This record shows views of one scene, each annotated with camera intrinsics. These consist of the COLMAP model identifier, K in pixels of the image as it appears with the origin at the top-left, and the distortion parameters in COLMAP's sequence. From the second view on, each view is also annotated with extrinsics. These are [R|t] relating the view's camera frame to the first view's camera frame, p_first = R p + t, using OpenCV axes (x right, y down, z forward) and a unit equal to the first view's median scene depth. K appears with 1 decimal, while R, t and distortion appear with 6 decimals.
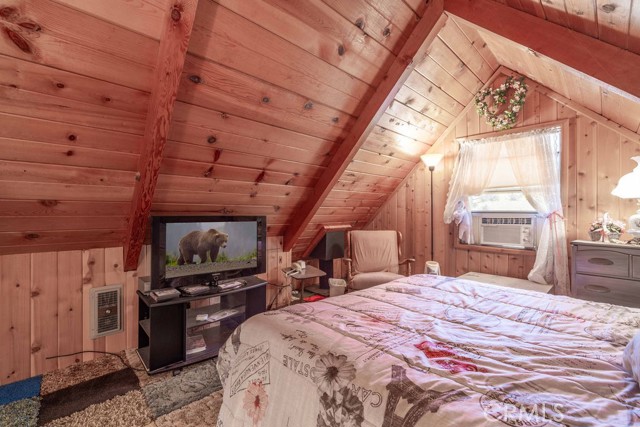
lens RADIAL K [[272.8, 0, 319.9], [0, 272.8, 213.3], [0, 0, 1]] dist [0.002210, -0.000593]
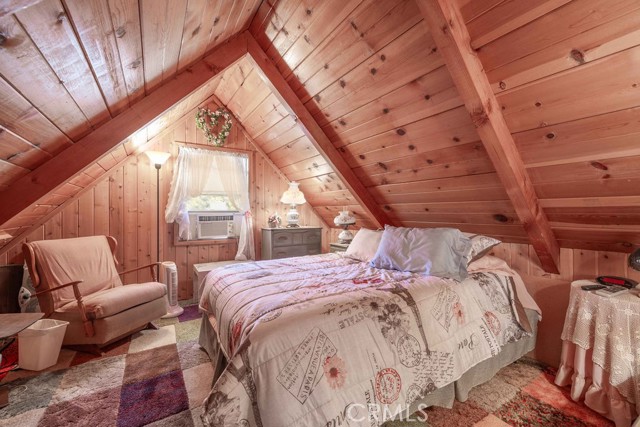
lens RADIAL K [[272.8, 0, 321.4], [0, 272.8, 211.3], [0, 0, 1]] dist [0.002210, -0.000593]
pose [[0.184188, -0.003774, 0.982884, -0.517457], [0.011147, 0.999936, 0.001751, -0.001788], [-0.982828, 0.010634, 0.184218, 0.309534]]
